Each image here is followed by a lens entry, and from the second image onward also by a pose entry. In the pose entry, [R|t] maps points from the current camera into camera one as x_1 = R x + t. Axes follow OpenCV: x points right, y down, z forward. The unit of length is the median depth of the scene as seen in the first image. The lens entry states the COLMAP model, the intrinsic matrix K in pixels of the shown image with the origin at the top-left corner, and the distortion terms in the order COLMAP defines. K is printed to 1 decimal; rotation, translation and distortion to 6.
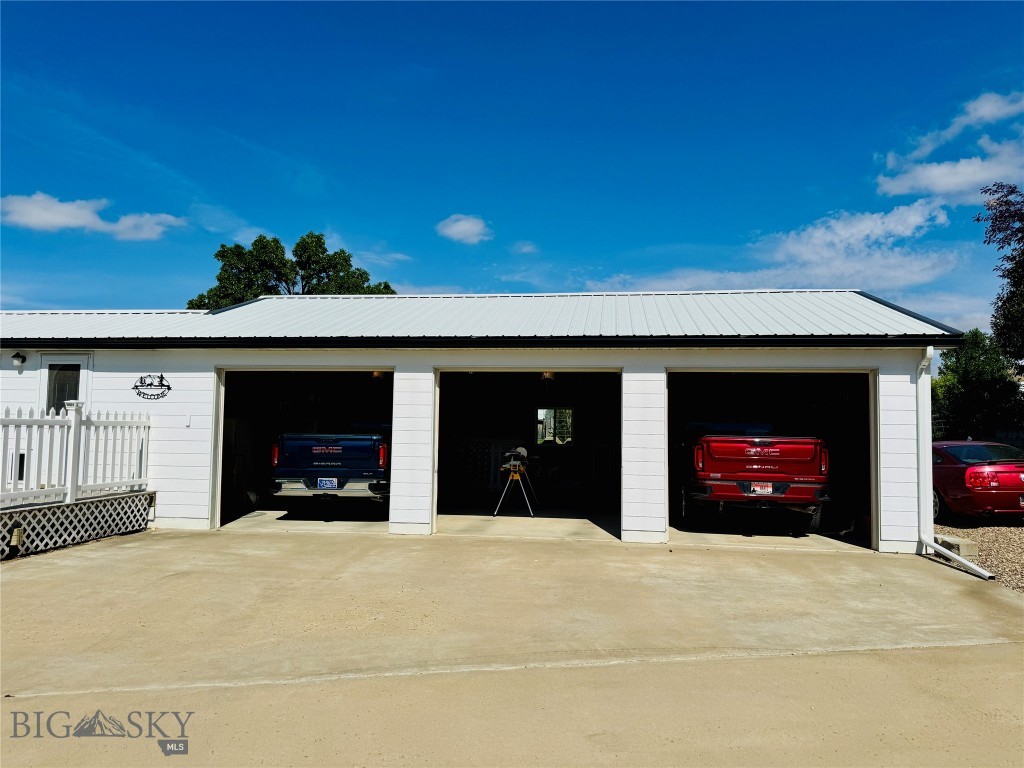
lens RADIAL K [[710.8, 0, 516.6], [0, 710.8, 387.5], [0, 0, 1]] dist [0.024811, -0.021814]
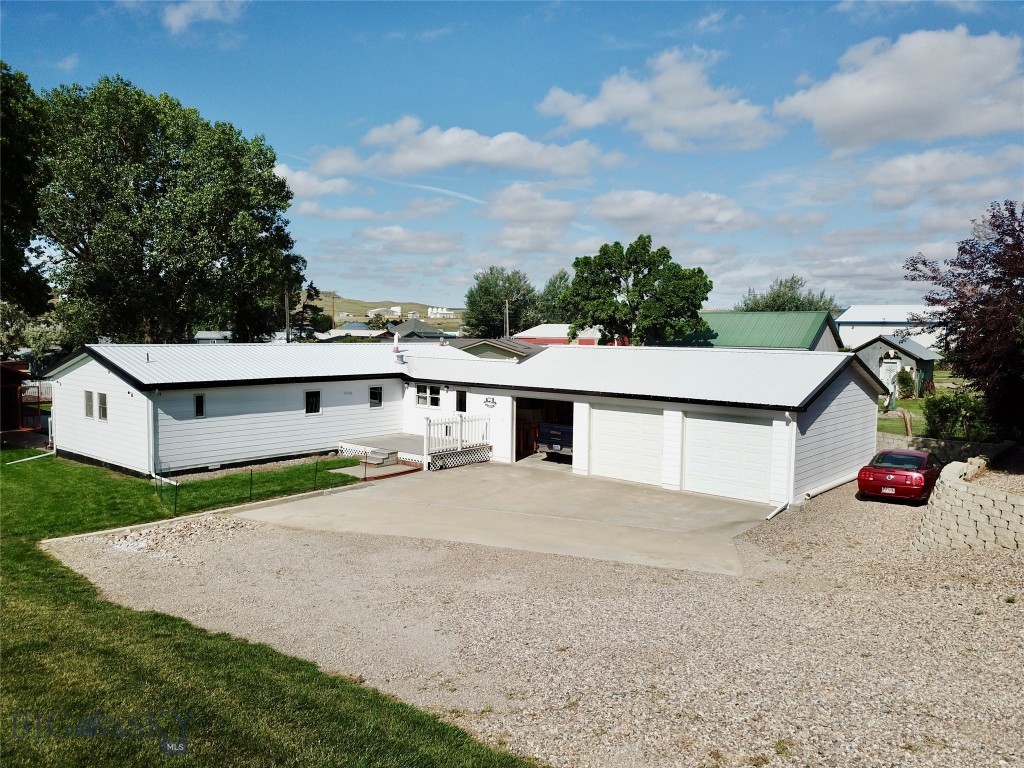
lens RADIAL K [[770.5, 0, 515.6], [0, 770.5, 381.6], [0, 0, 1]] dist [-0.001768, 0.027904]
pose [[0.836177, 0.029093, -0.547688, 0.978131], [0.034990, 0.993728, 0.106208, -0.342217], [0.547343, -0.107972, 0.829914, -1.090685]]
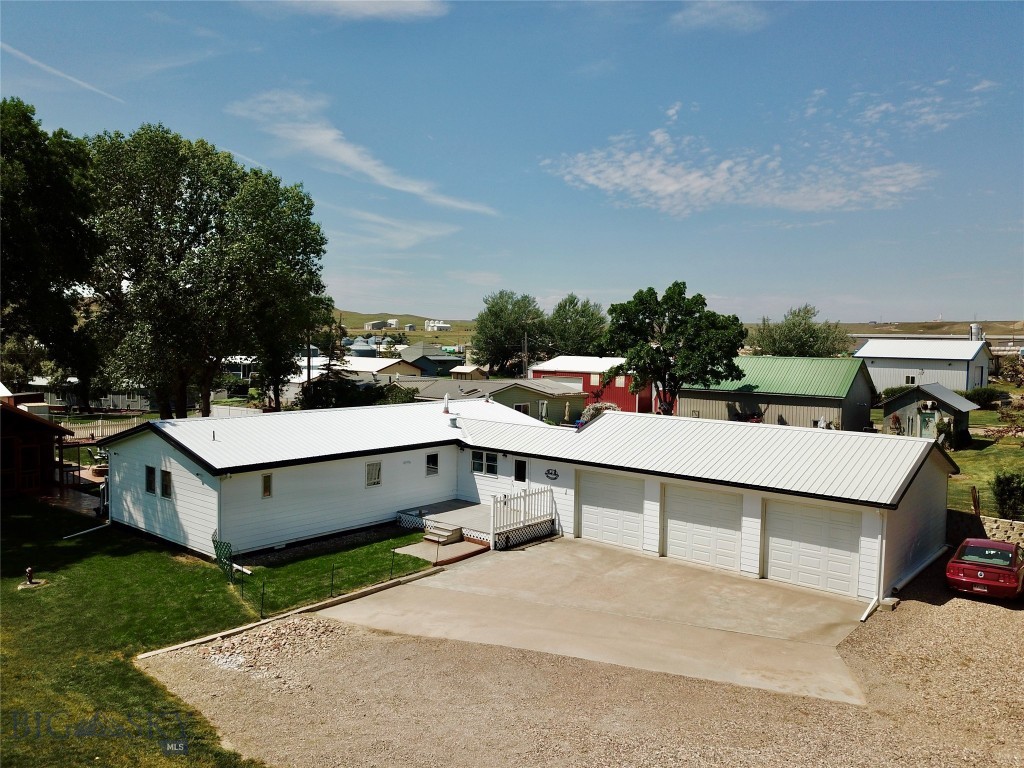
lens RADIAL K [[770.5, 0, 516.1], [0, 770.5, 382.5], [0, 0, 1]] dist [-0.001768, 0.027904]
pose [[0.840188, 0.026444, -0.541650, 0.764779], [0.028501, 0.995277, 0.092801, -0.547690], [0.541545, -0.093408, 0.835466, -1.169902]]
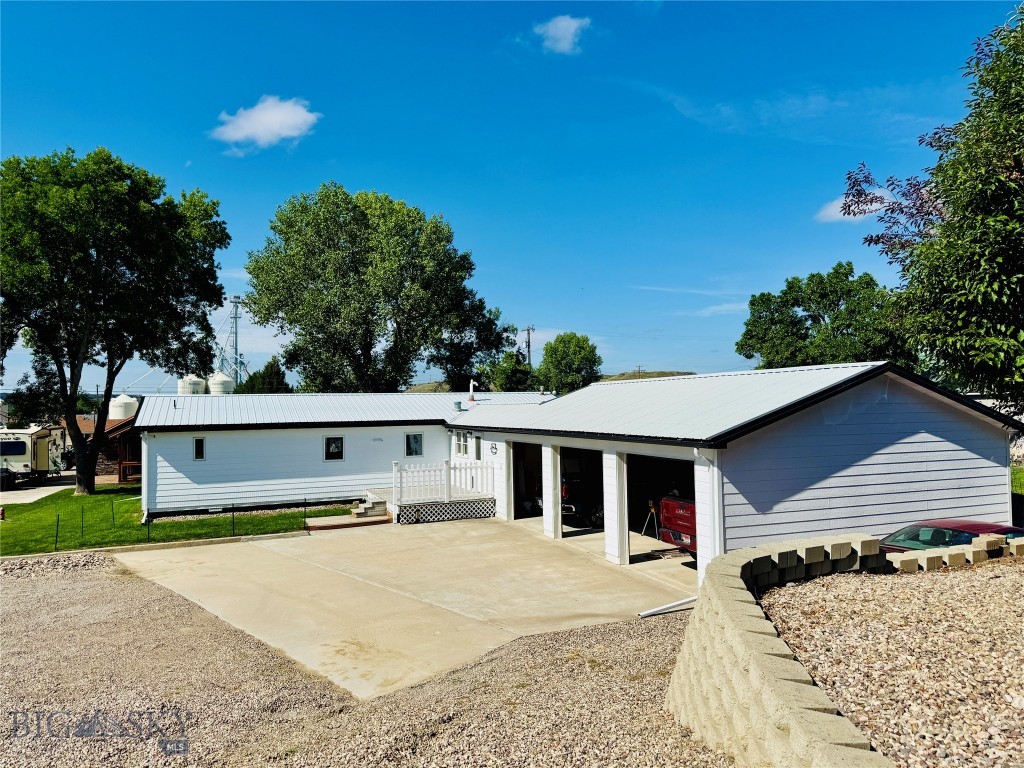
lens RADIAL K [[710.8, 0, 533.7], [0, 710.8, 389.4], [0, 0, 1]] dist [0.024811, -0.021814]
pose [[0.497976, -0.048831, -0.865815, 1.359881], [0.077083, 0.996954, -0.011893, -0.140568], [0.863758, -0.060818, 0.500223, 0.072169]]
